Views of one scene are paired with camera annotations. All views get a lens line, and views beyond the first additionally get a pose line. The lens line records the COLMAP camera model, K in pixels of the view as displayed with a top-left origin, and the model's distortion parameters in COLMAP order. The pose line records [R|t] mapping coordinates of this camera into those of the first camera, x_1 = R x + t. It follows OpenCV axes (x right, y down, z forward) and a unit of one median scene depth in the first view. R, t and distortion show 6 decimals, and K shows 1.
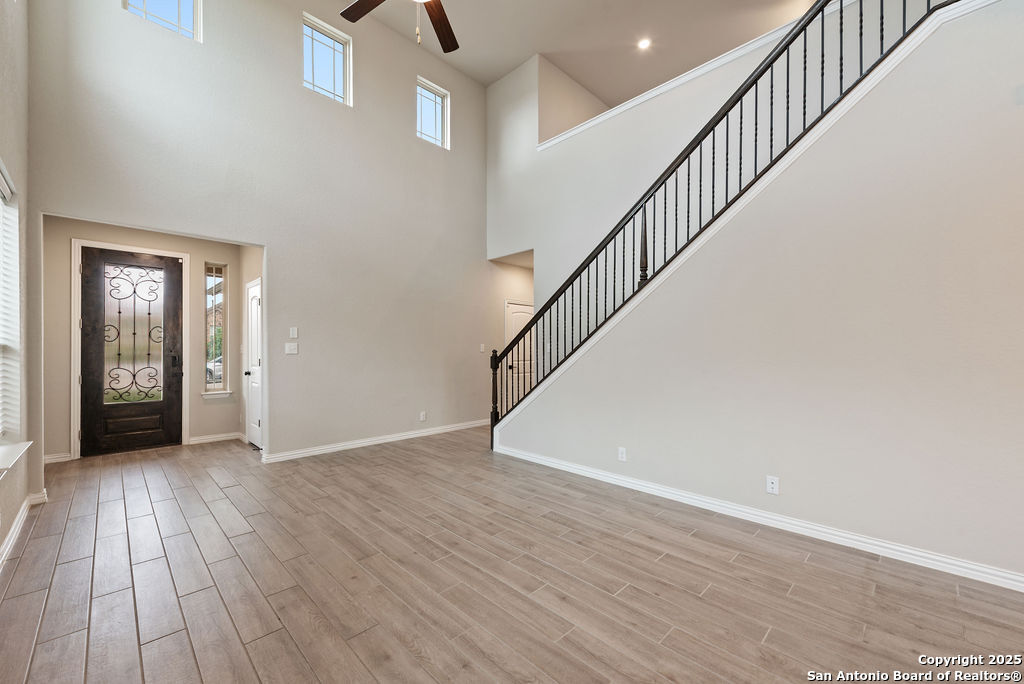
lens RADIAL K [[406.7, 0, 508.8], [0, 406.7, 342.4], [0, 0, 1]] dist [0.016308, -0.004436]
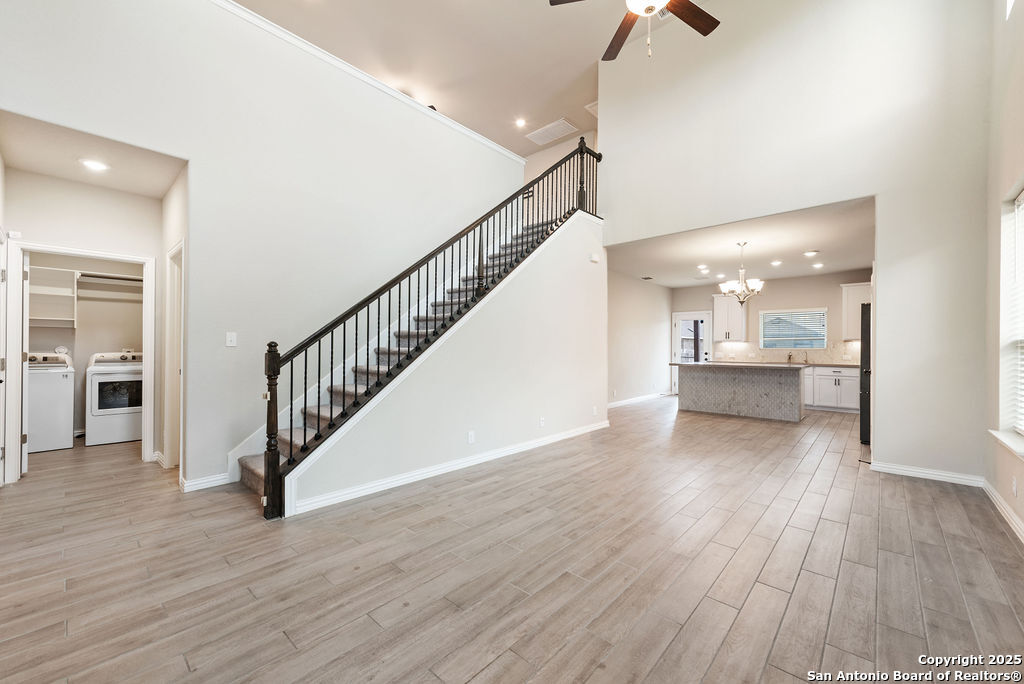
lens RADIAL K [[406.7, 0, 508.8], [0, 406.7, 342.4], [0, 0, 1]] dist [0.016308, -0.004436]
pose [[-0.056057, 0.012227, 0.998353, -0.825631], [-0.022891, 0.999646, -0.013529, 0.024598], [-0.998165, -0.023612, -0.055757, 0.934293]]
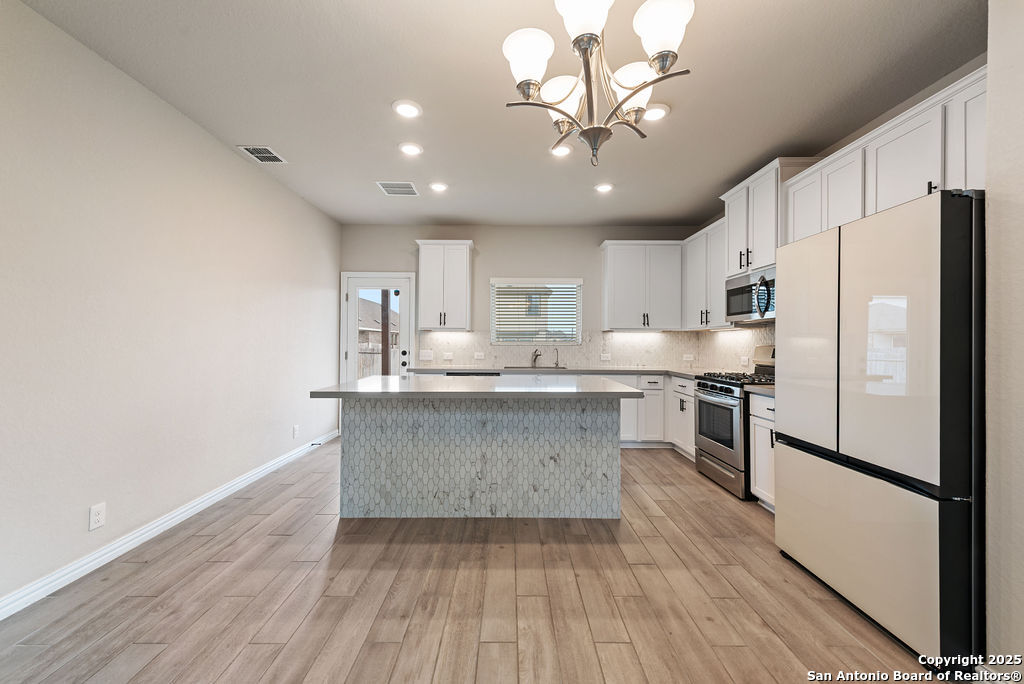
lens RADIAL K [[406.7, 0, 508.8], [0, 406.7, 342.4], [0, 0, 1]] dist [0.016308, -0.004436]
pose [[-0.710037, -0.003000, 0.704158, 0.485741], [-0.016813, 0.999778, -0.012693, 0.007437], [-0.703964, -0.020851, -0.709930, 0.258053]]
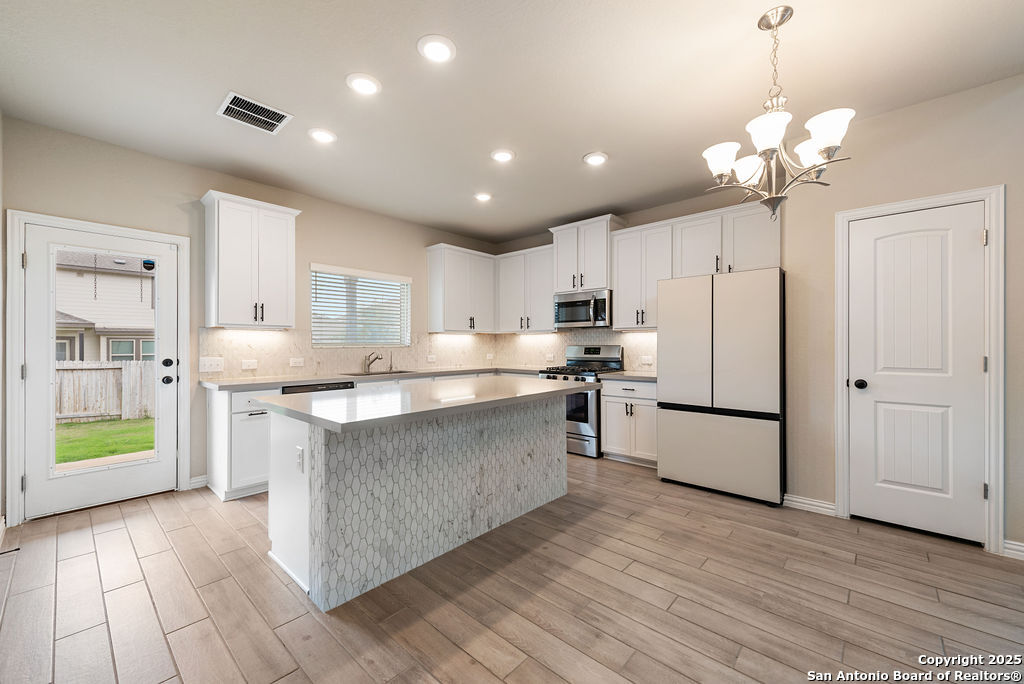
lens RADIAL K [[404.3, 0, 518.3], [0, 404.3, 347.6], [0, 0, 1]] dist [0.014149, -0.000184]
pose [[-0.998180, 0.003386, -0.060204, 1.015556], [0.003928, 0.999953, -0.008887, 0.010098], [0.060171, -0.009108, -0.998147, 0.441058]]
